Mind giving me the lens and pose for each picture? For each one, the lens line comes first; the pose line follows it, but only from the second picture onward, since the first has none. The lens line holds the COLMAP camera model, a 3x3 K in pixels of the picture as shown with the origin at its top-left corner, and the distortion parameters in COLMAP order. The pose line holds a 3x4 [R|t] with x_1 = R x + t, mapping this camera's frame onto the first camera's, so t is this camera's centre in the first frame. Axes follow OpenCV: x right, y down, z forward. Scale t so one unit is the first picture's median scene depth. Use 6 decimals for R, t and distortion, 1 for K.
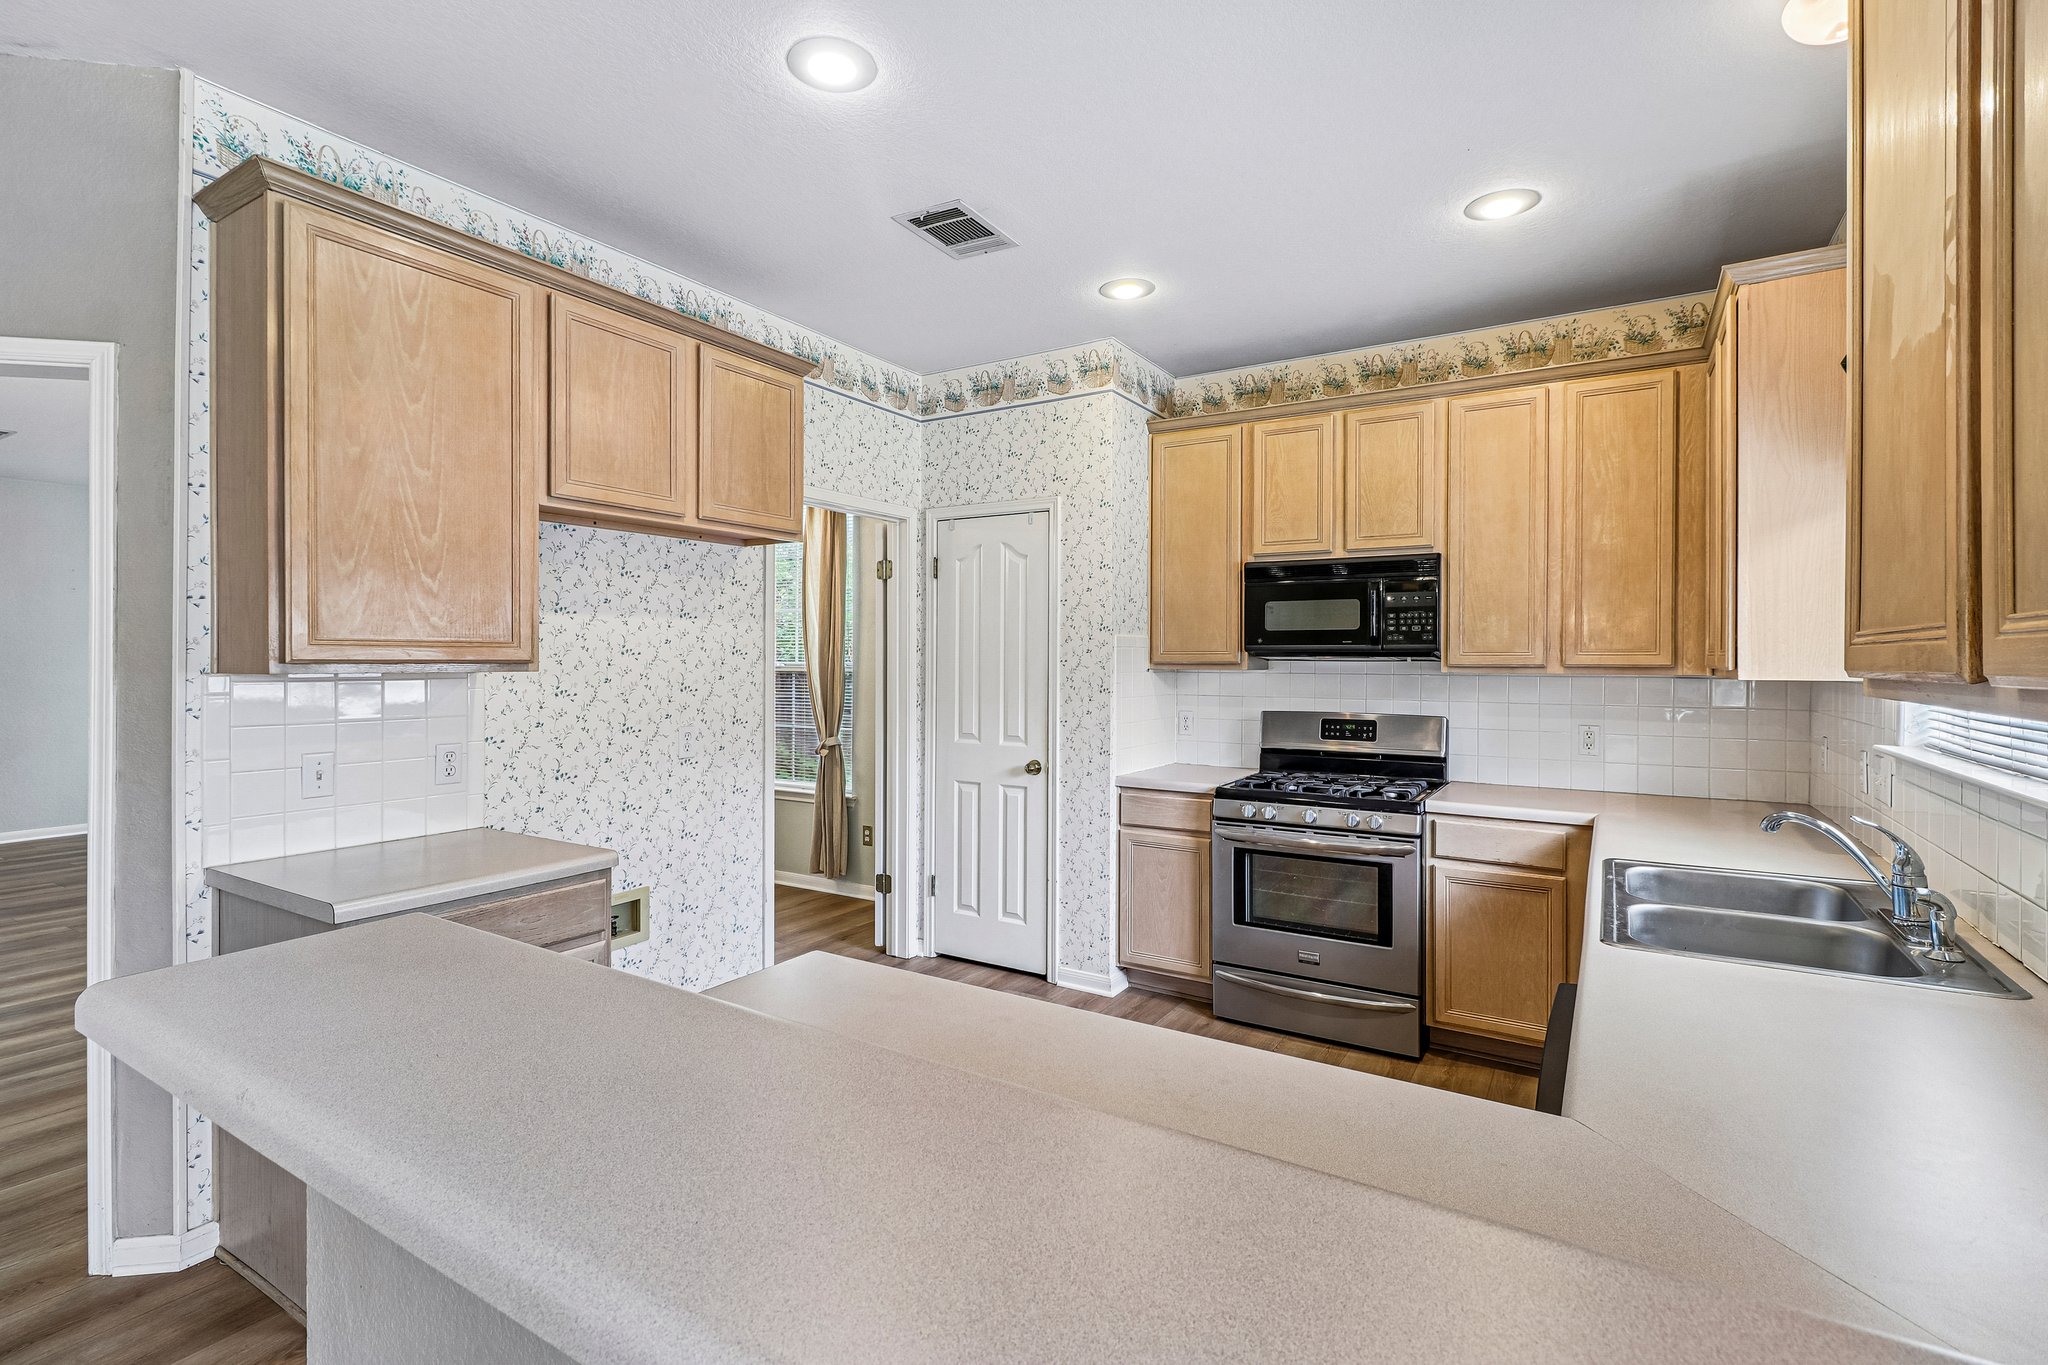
lens RADIAL K [[949.6, 0, 1023.0], [0, 949.6, 671.9], [0, 0, 1]] dist [0.001779, -0.000155]
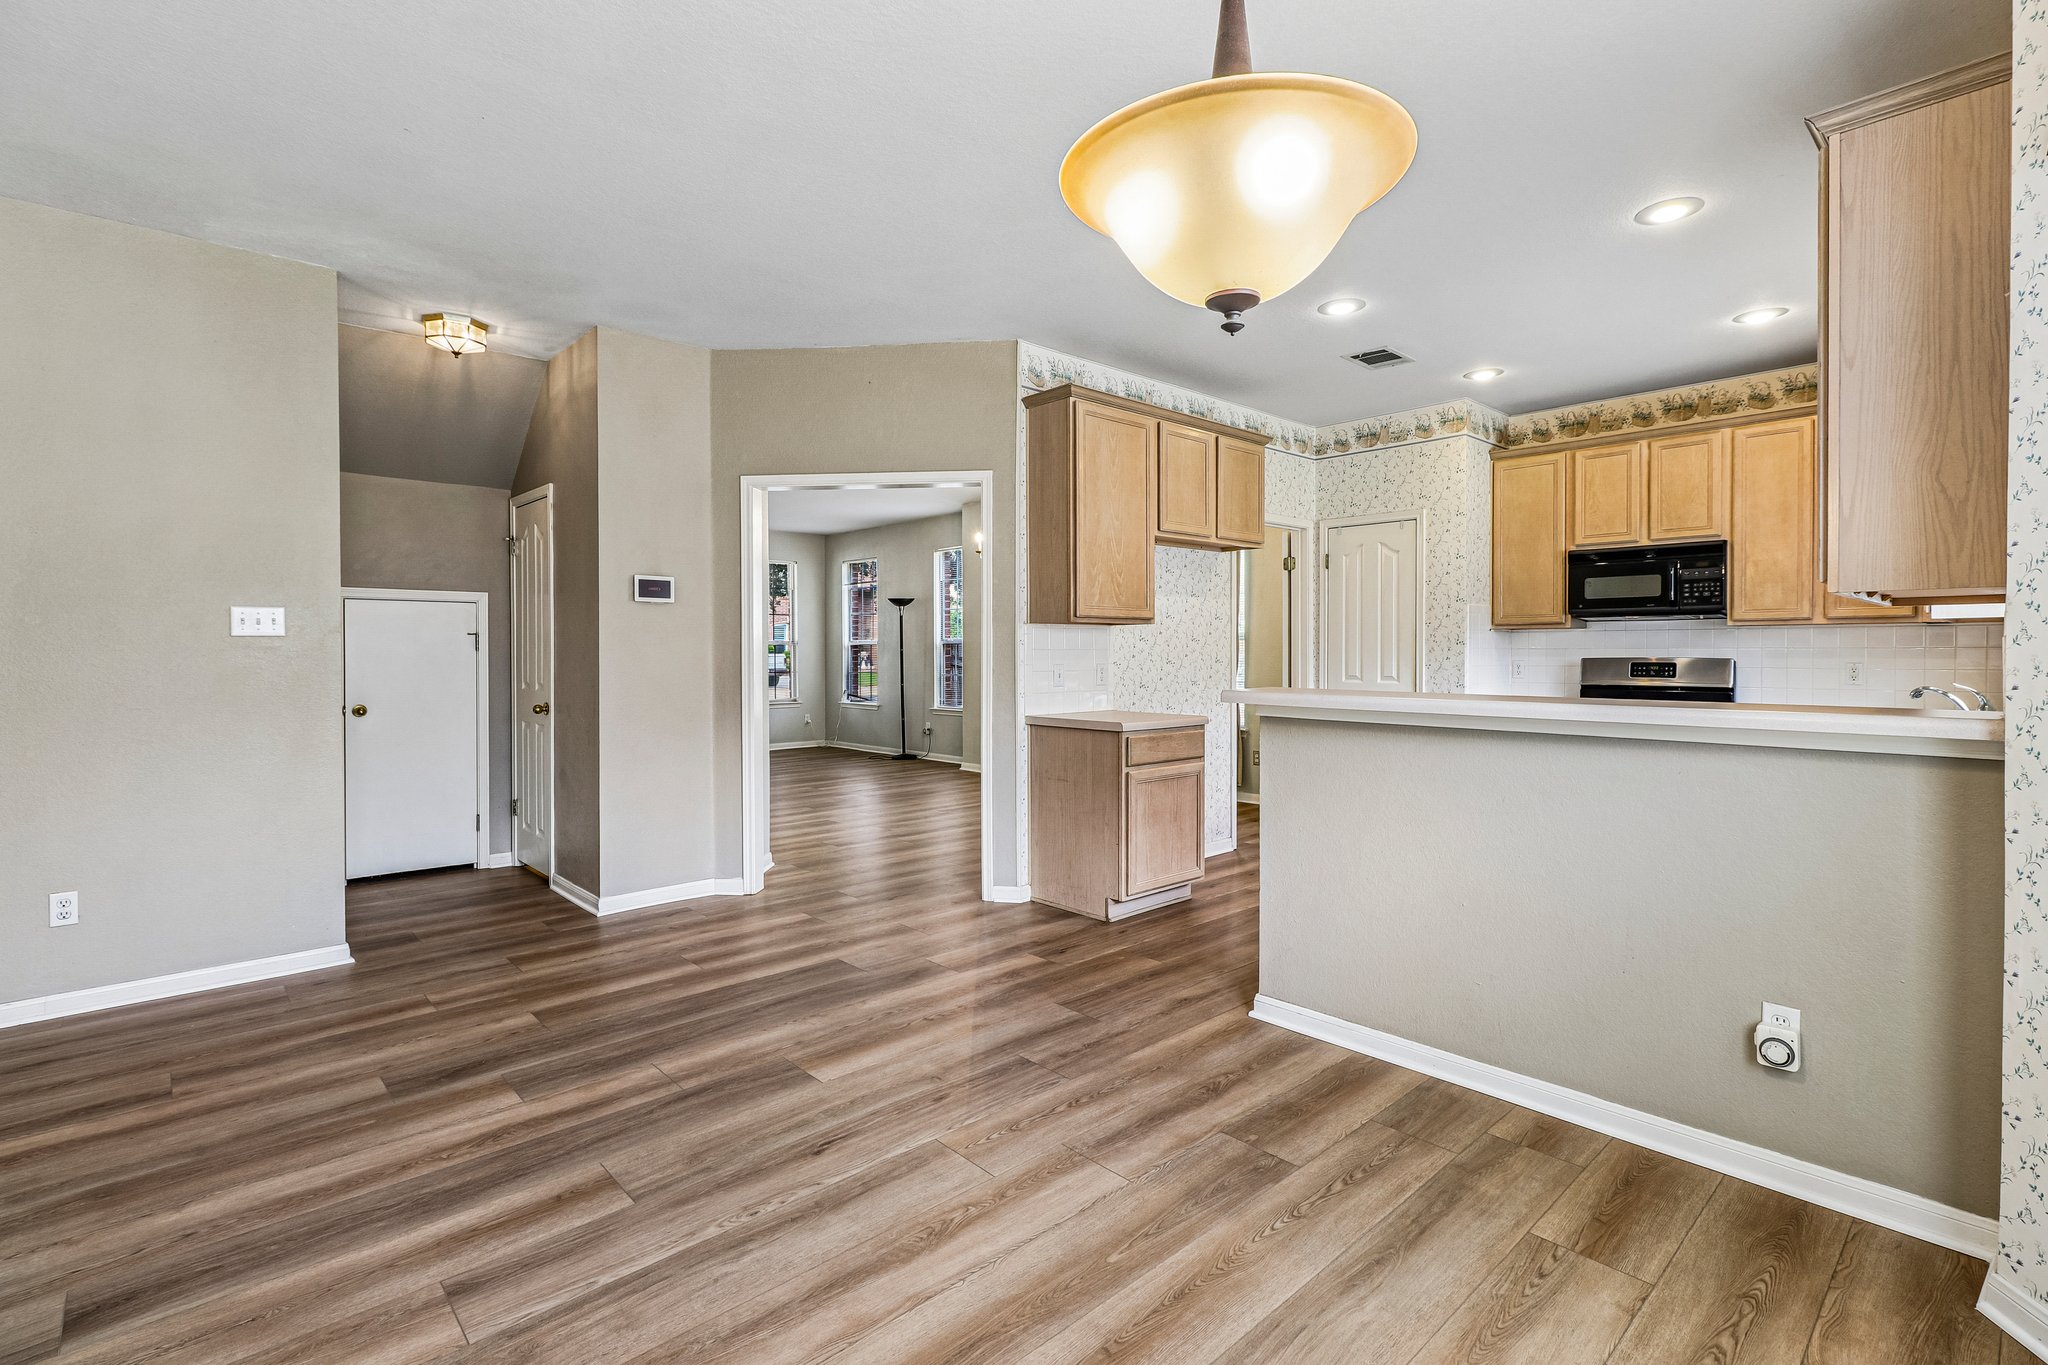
lens RADIAL K [[949.6, 0, 1025.0], [0, 949.6, 665.6], [0, 0, 1]] dist [0.001779, -0.000155]
pose [[0.963386, -0.001860, -0.268111, -0.165007], [0.002138, 0.999997, 0.000746, 0.051832], [0.268109, -0.001292, 0.963388, -0.570165]]
